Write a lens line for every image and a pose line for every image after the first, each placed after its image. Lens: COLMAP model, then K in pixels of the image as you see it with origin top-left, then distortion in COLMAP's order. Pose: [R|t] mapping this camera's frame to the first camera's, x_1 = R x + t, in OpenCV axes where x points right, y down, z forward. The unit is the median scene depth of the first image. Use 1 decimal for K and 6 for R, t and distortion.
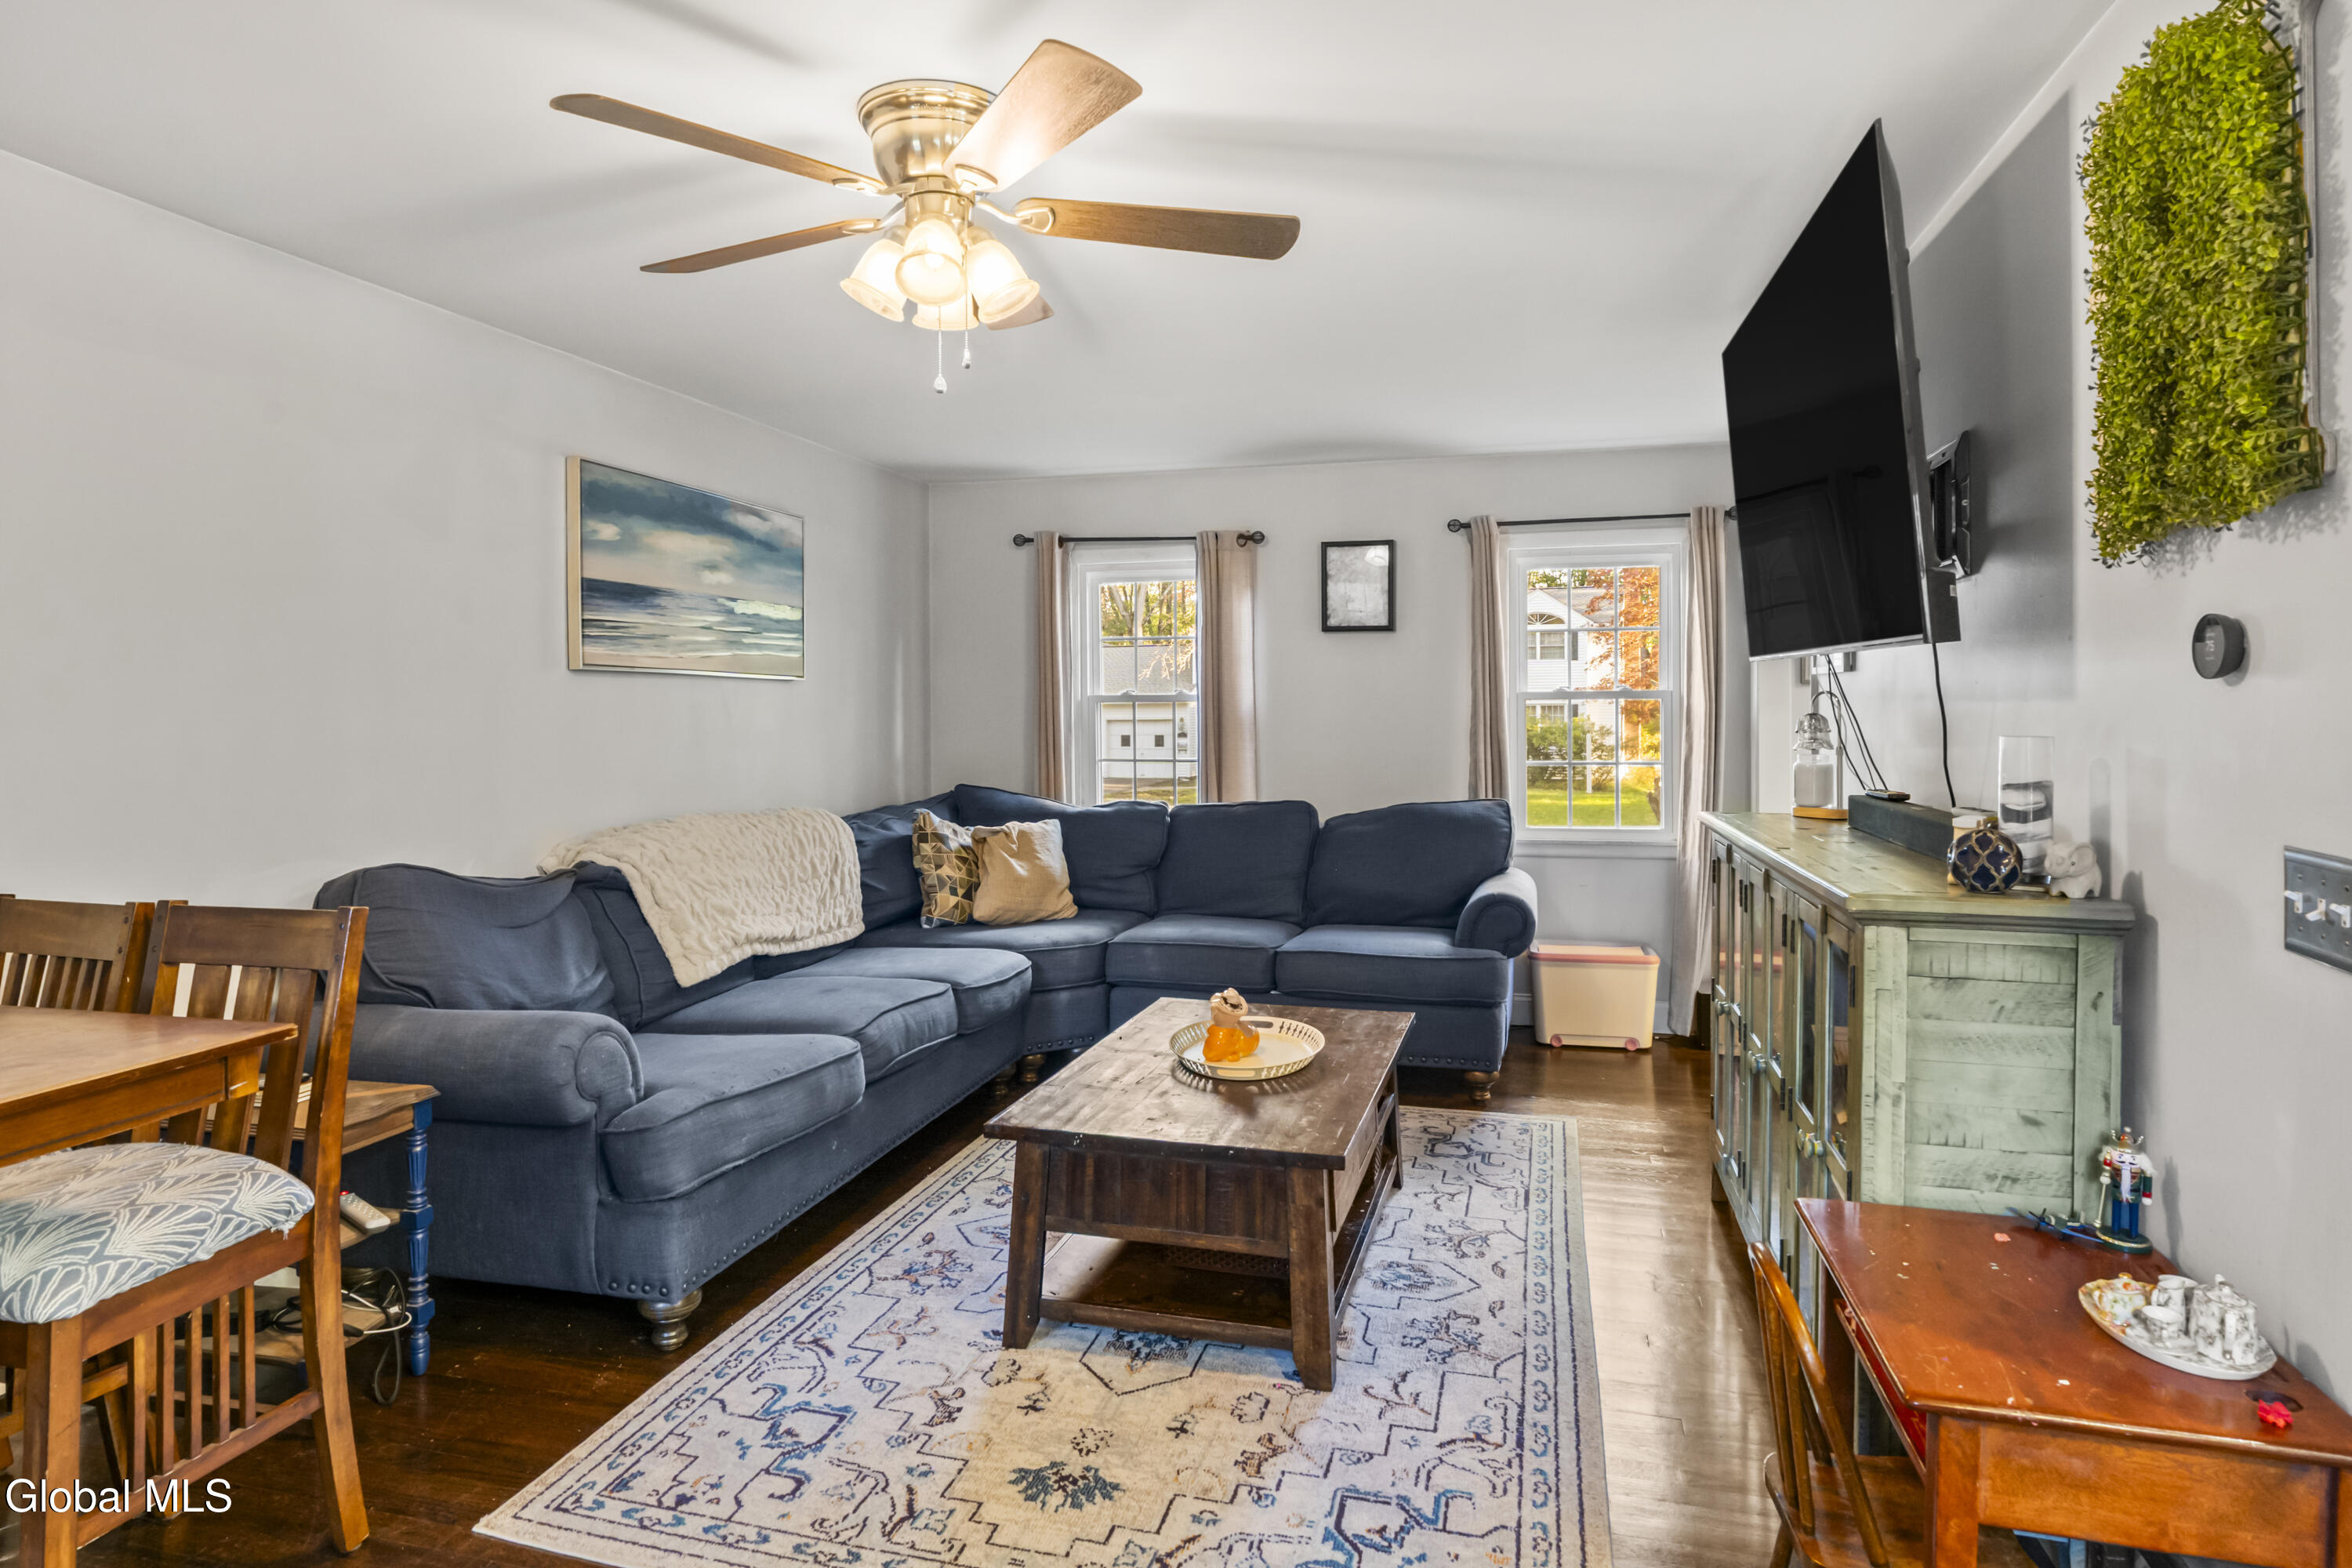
lens RADIAL K [[1276.3, 0, 1122.2], [0, 1276.3, 758.5], [0, 0, 1]] dist [-0.000088, -0.000269]
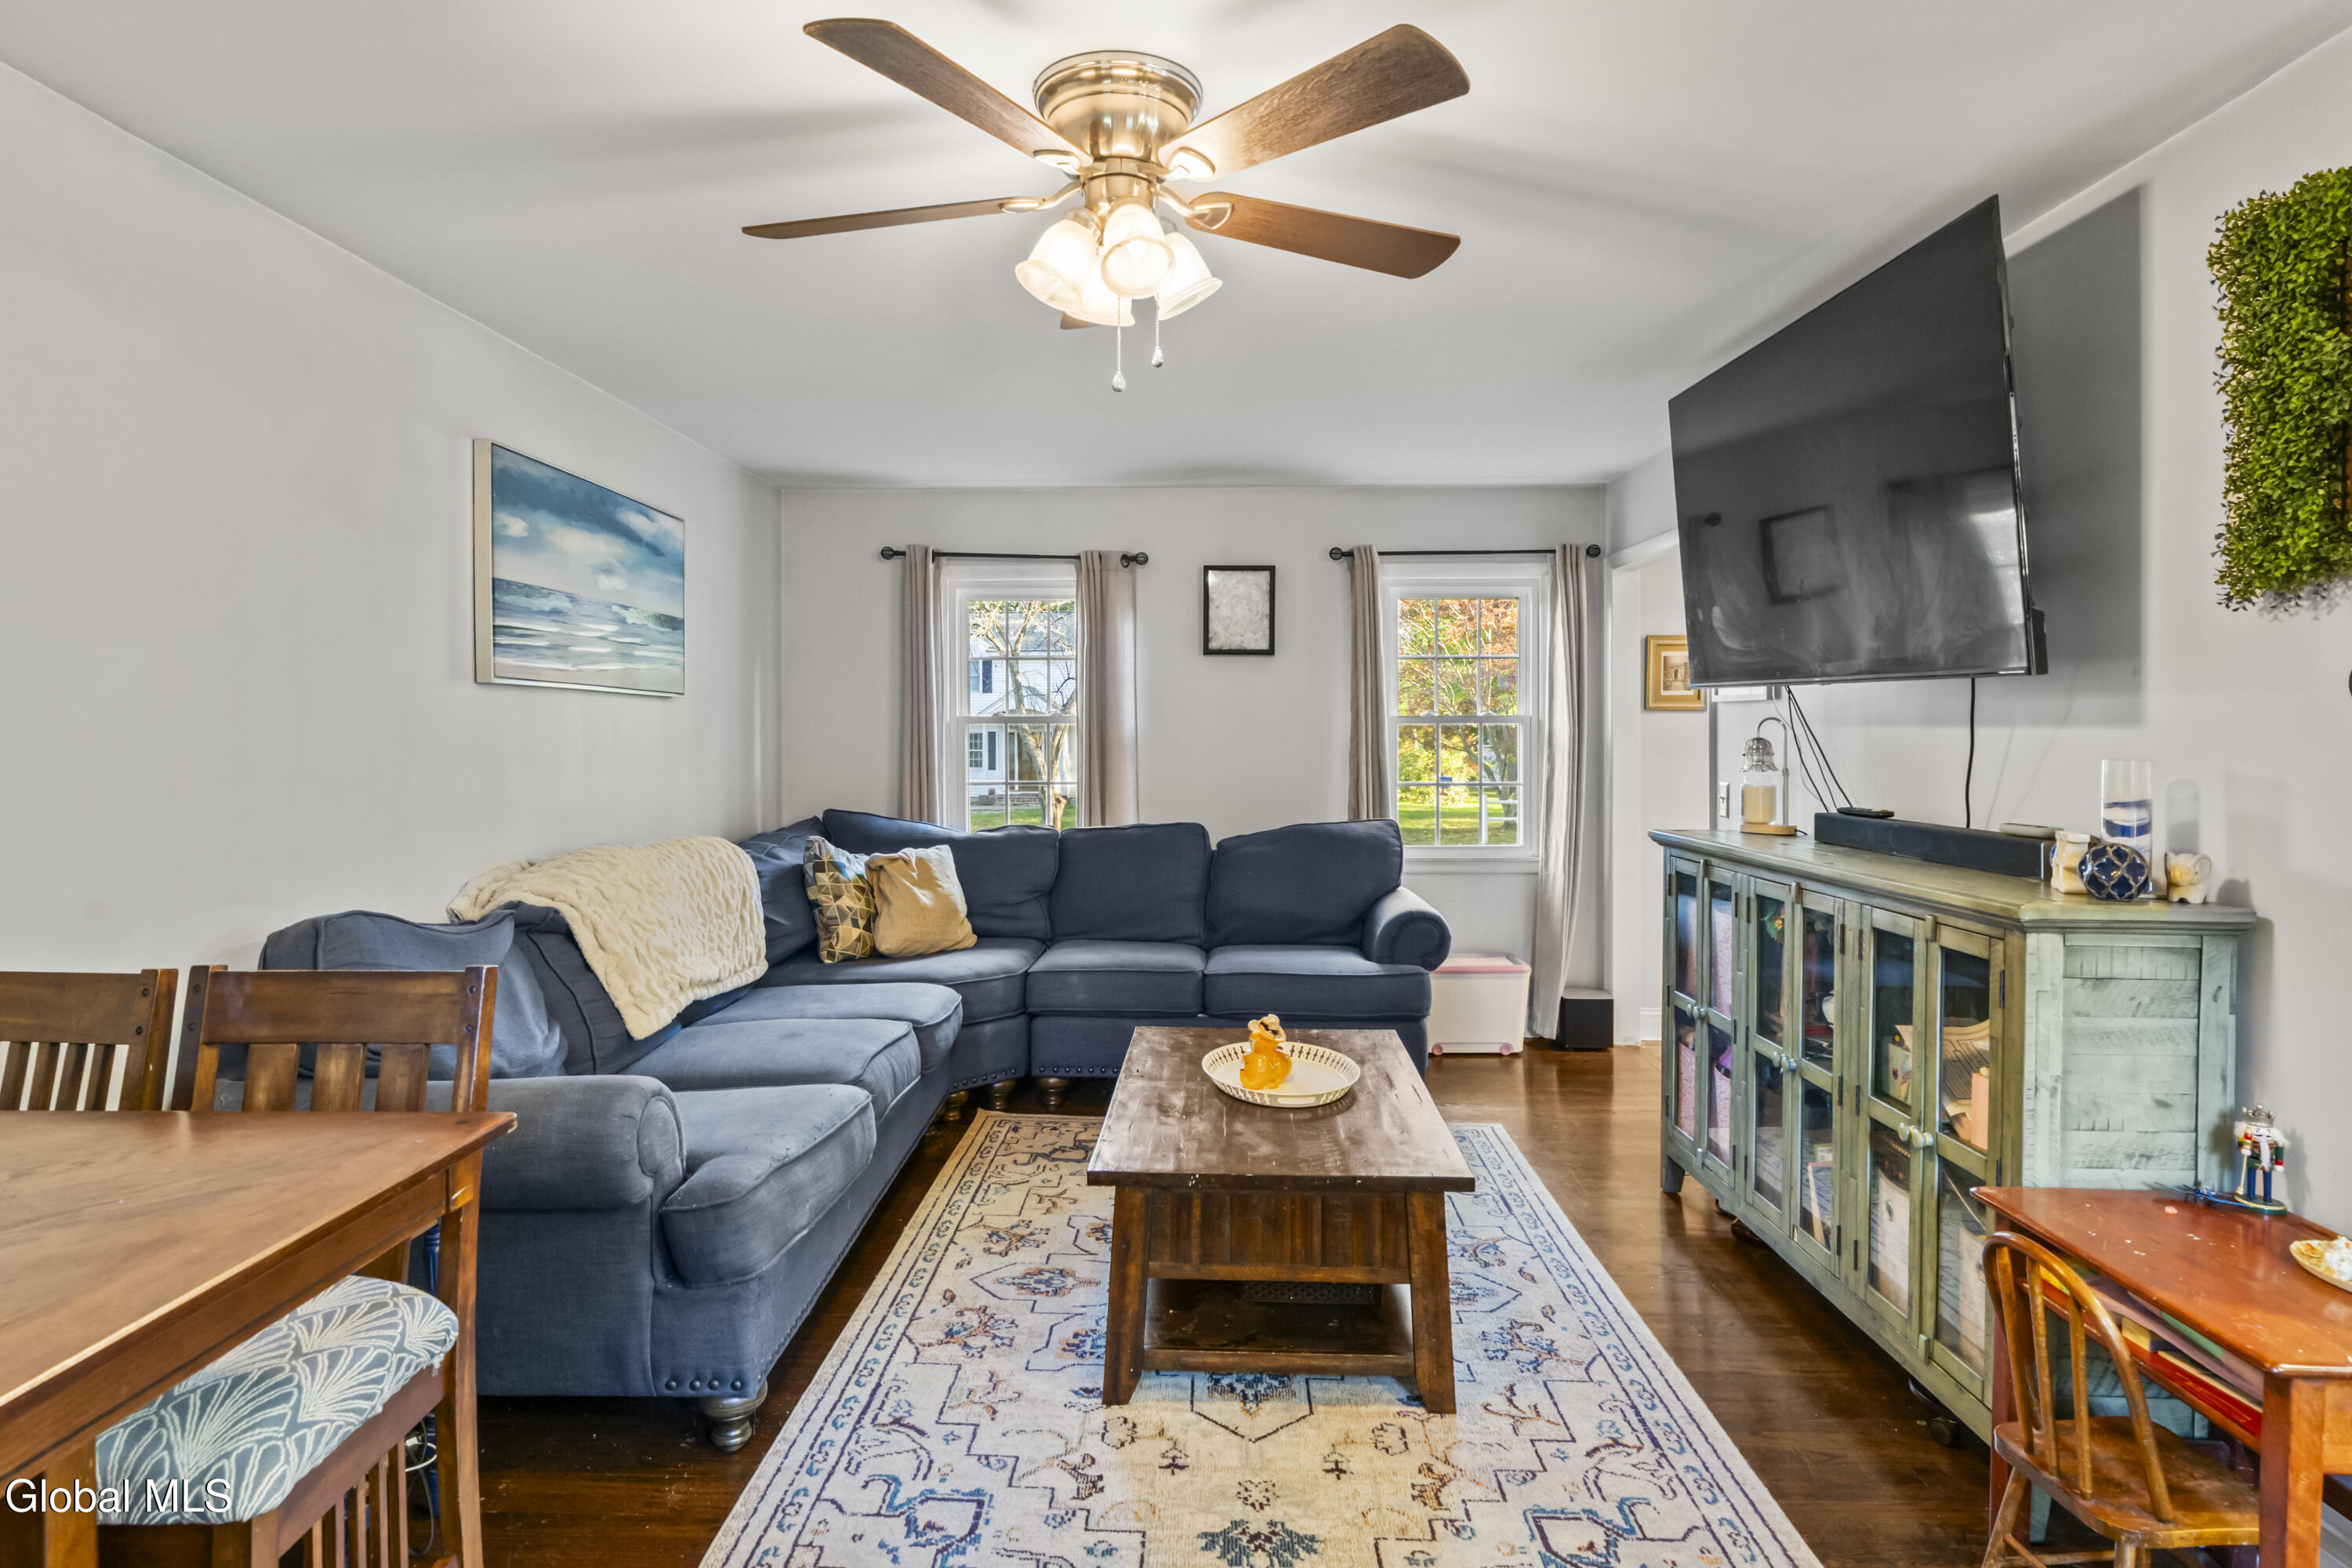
lens RADIAL K [[1276.3, 0, 1176.6], [0, 1276.3, 781.8], [0, 0, 1]] dist [-0.000088, -0.000269]
pose [[0.975297, -0.003903, 0.220861, -0.256439], [0.003661, 0.999992, 0.001506, -0.002203], [-0.220865, -0.000660, 0.975304, 0.067542]]
